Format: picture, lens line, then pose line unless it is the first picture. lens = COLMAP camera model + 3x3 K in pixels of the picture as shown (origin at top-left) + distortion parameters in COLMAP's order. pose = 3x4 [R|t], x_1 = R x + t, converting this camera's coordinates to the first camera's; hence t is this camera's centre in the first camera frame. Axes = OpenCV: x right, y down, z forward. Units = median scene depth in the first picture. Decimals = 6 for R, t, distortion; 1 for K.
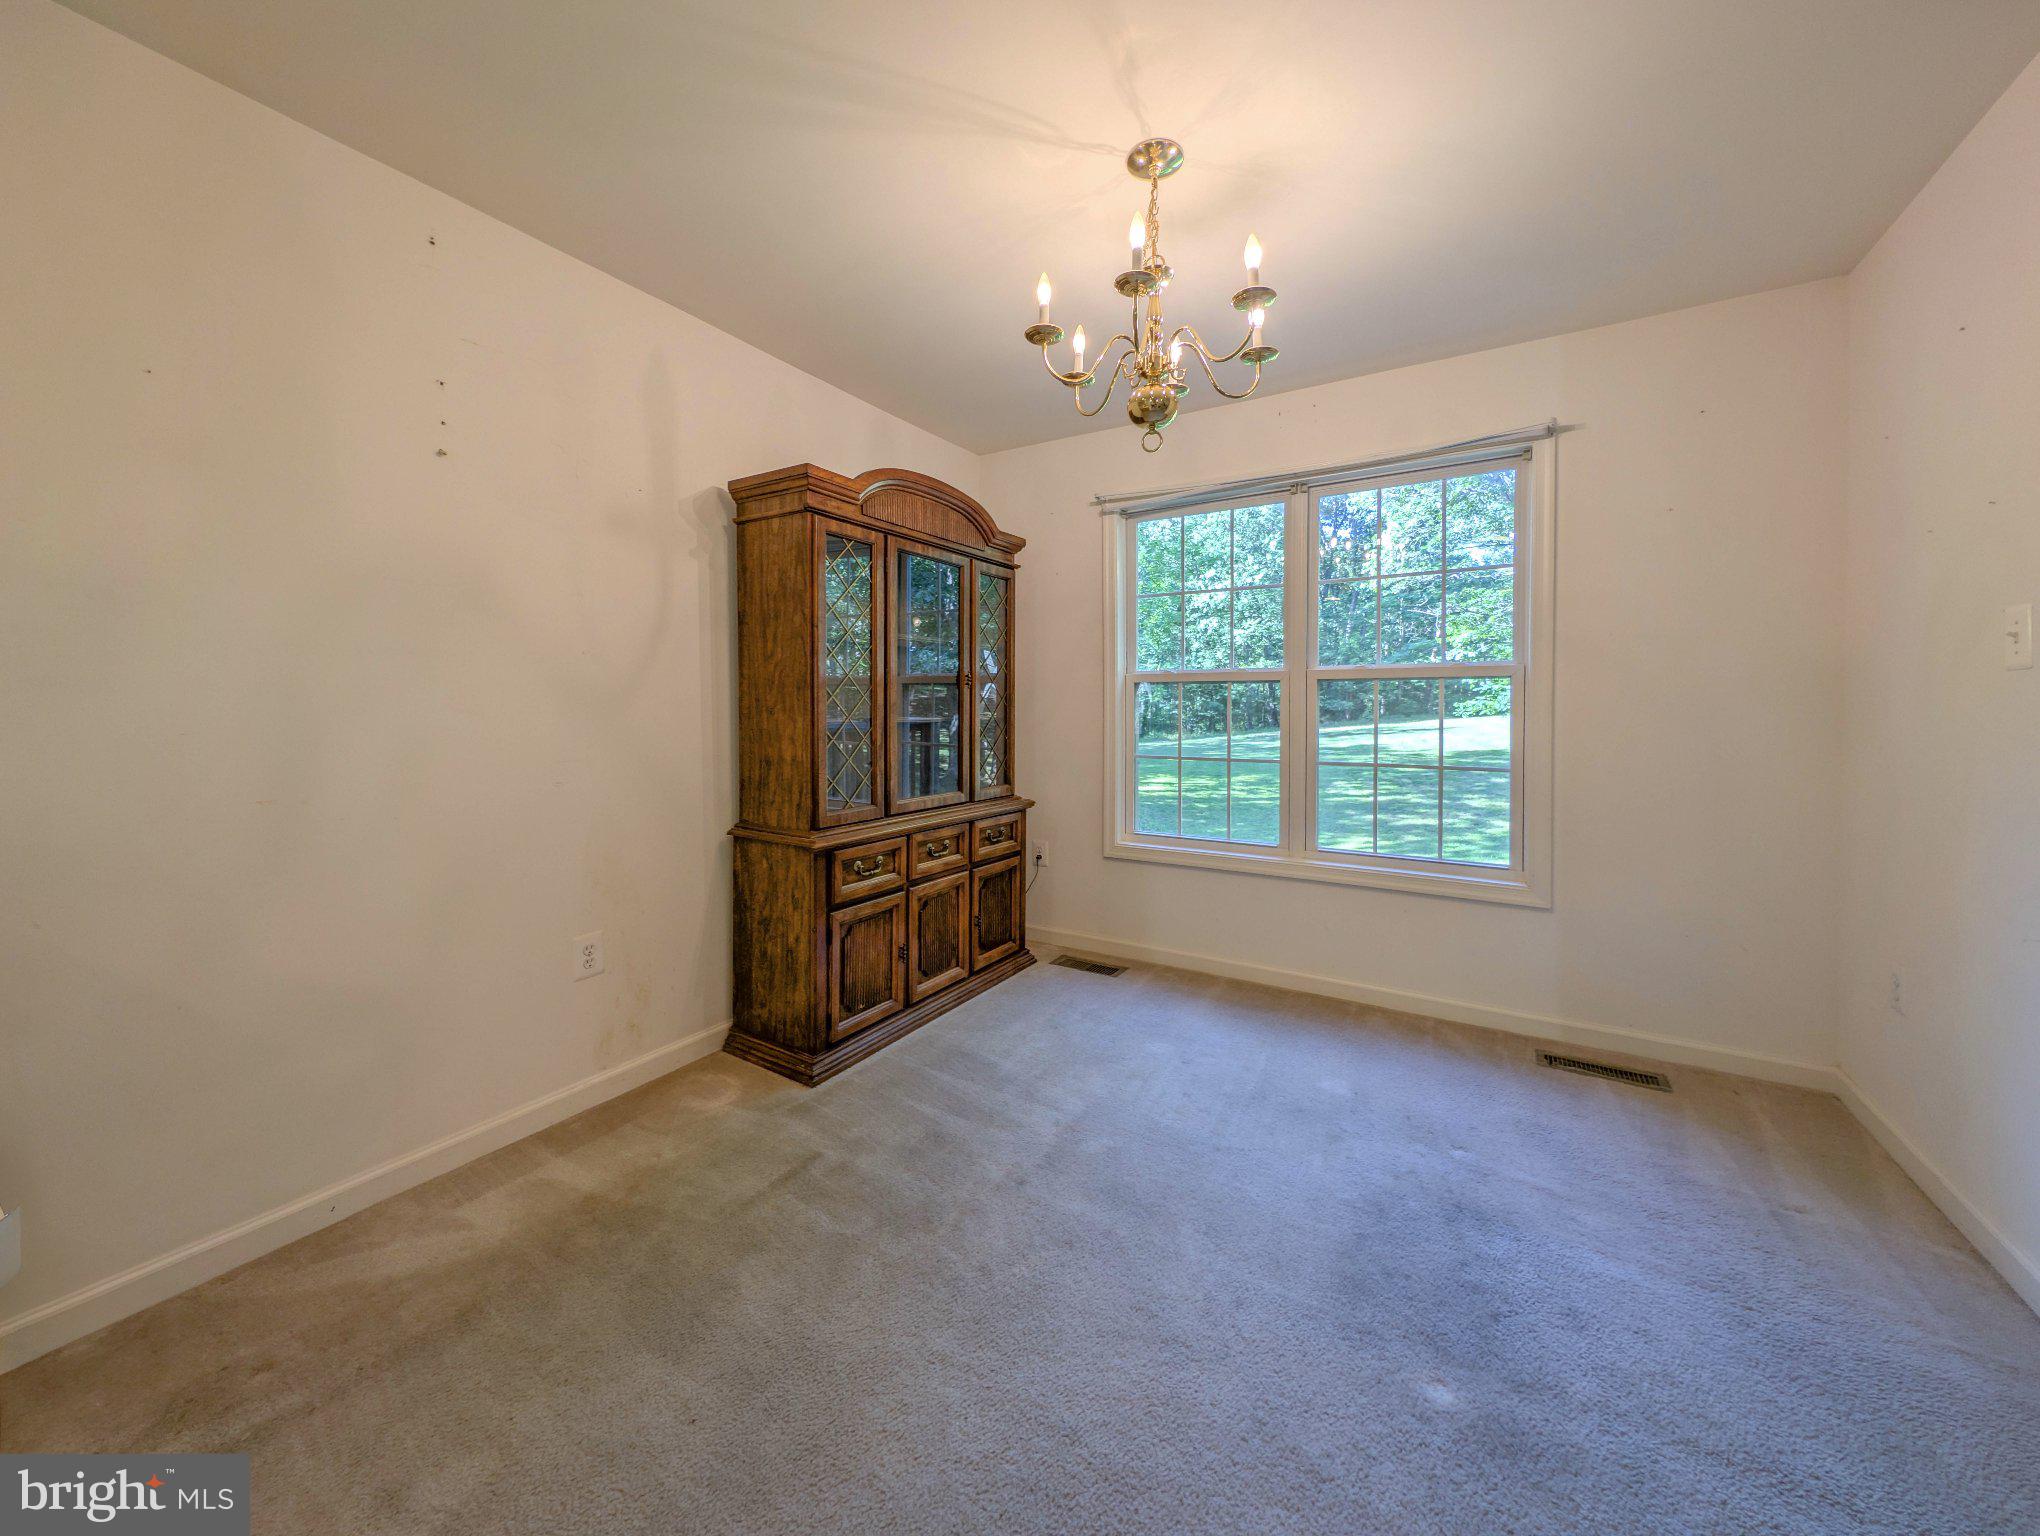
lens RADIAL K [[751.2, 0, 1019.9], [0, 751.2, 729.2], [0, 0, 1]] dist [0.001329, -0.000008]
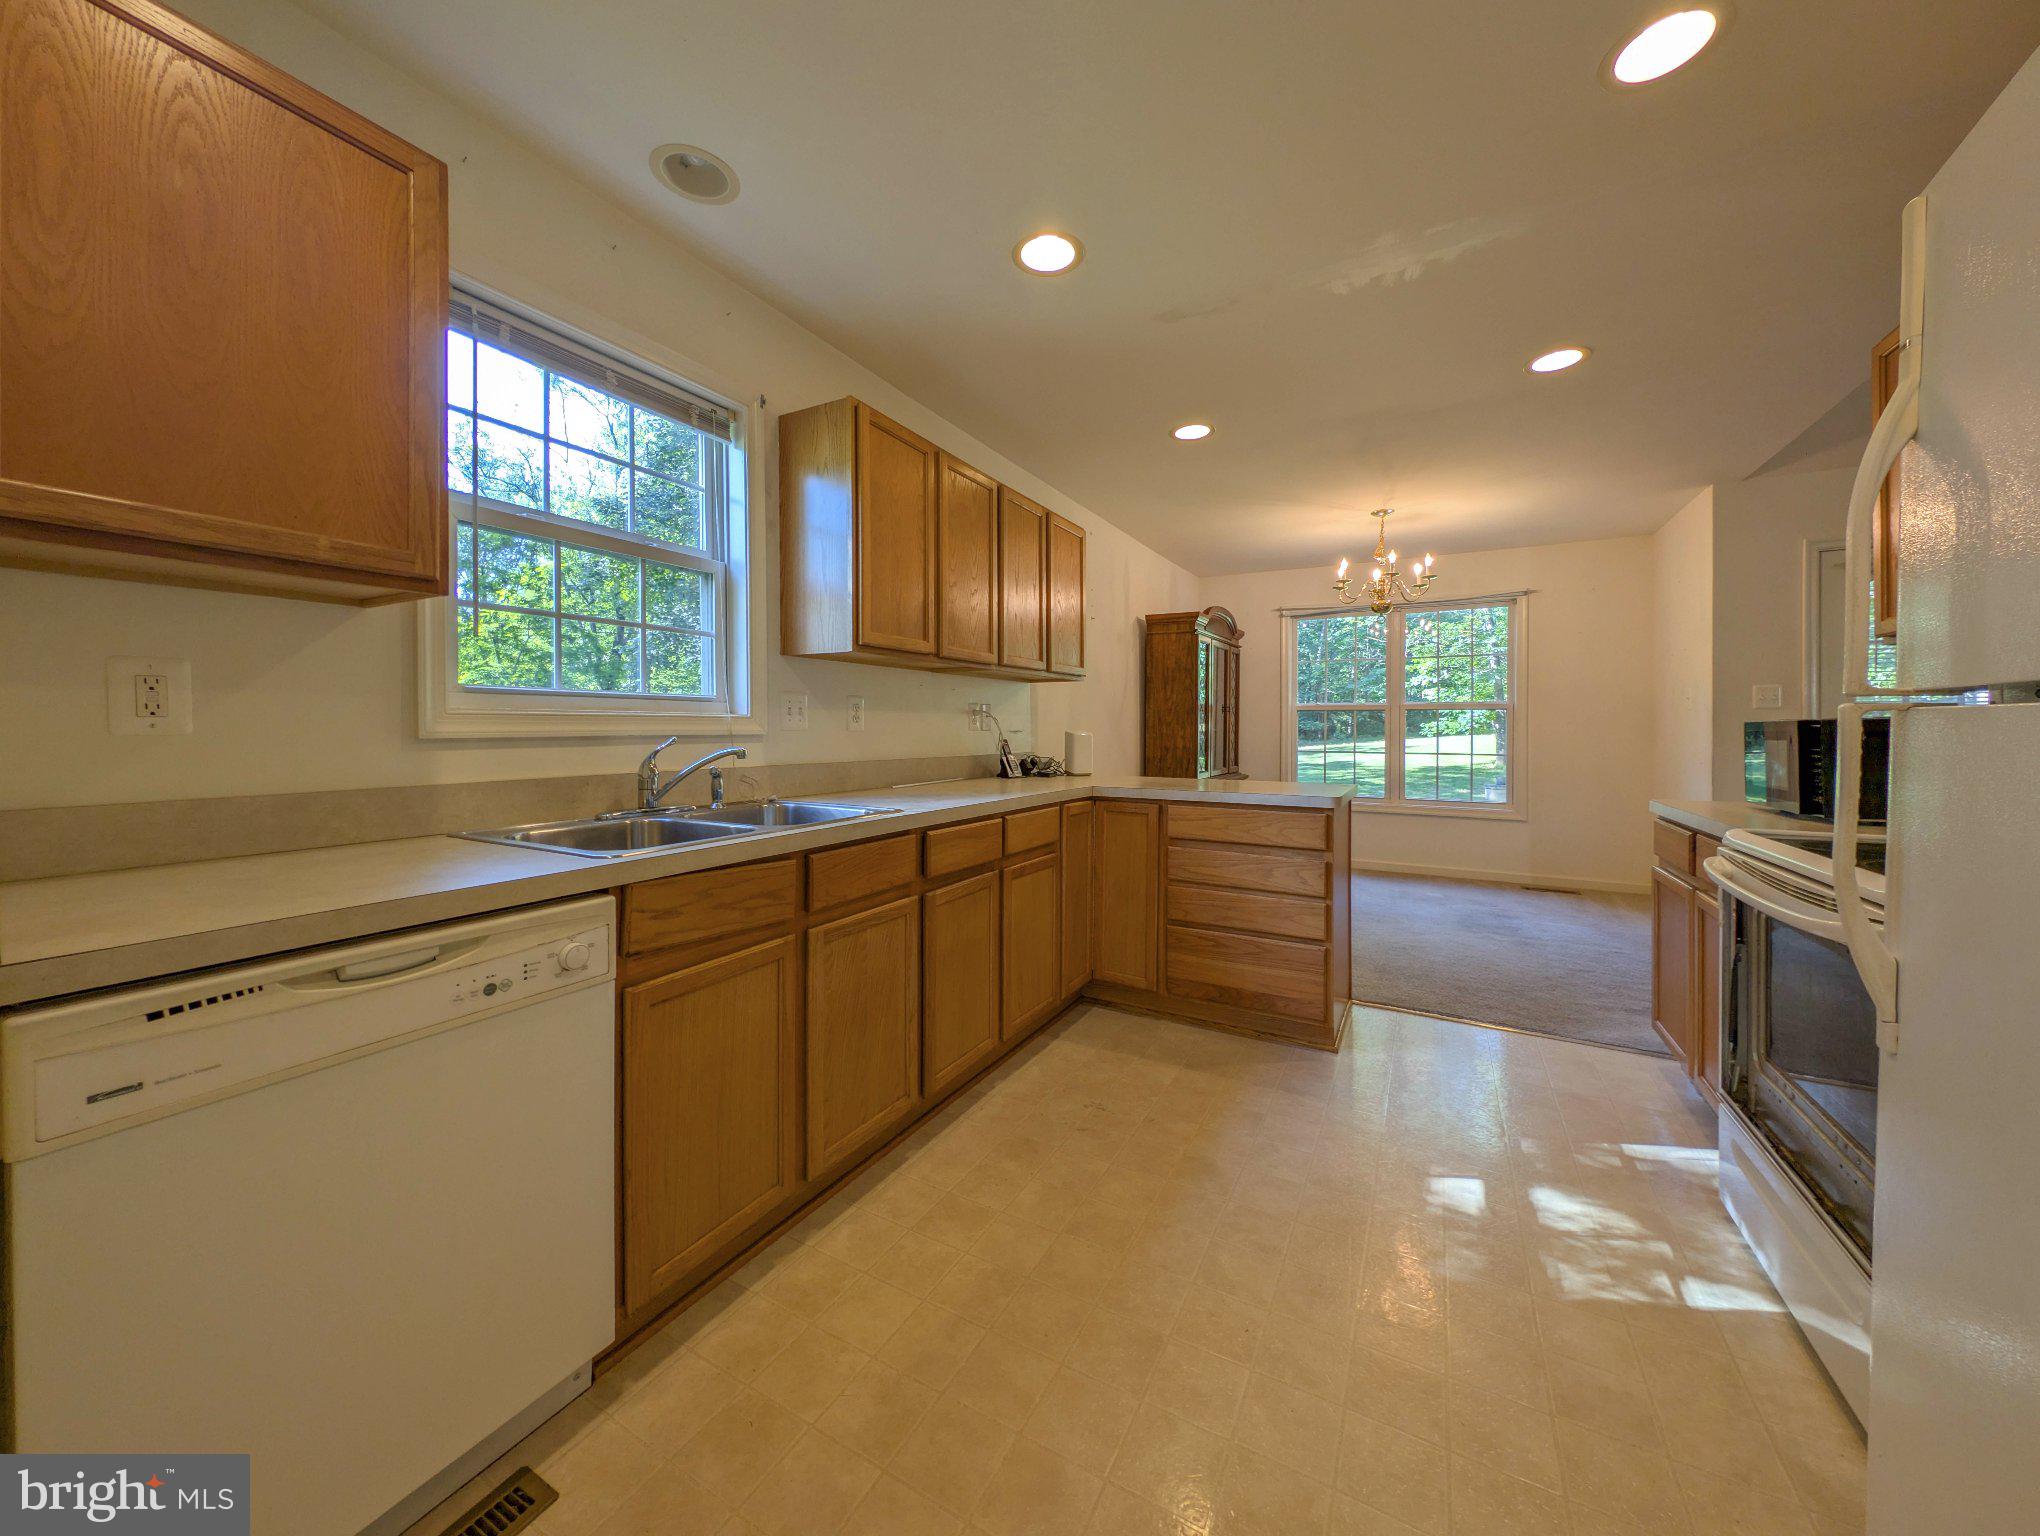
lens RADIAL K [[751.2, 0, 1019.9], [0, 751.2, 729.2], [0, 0, 1]] dist [0.001329, -0.000008]
pose [[0.998925, 0.005454, 0.046028, -0.068613], [-0.004310, 0.999680, -0.024914, 0.003512], [-0.046149, 0.024689, 0.998629, -0.087556]]
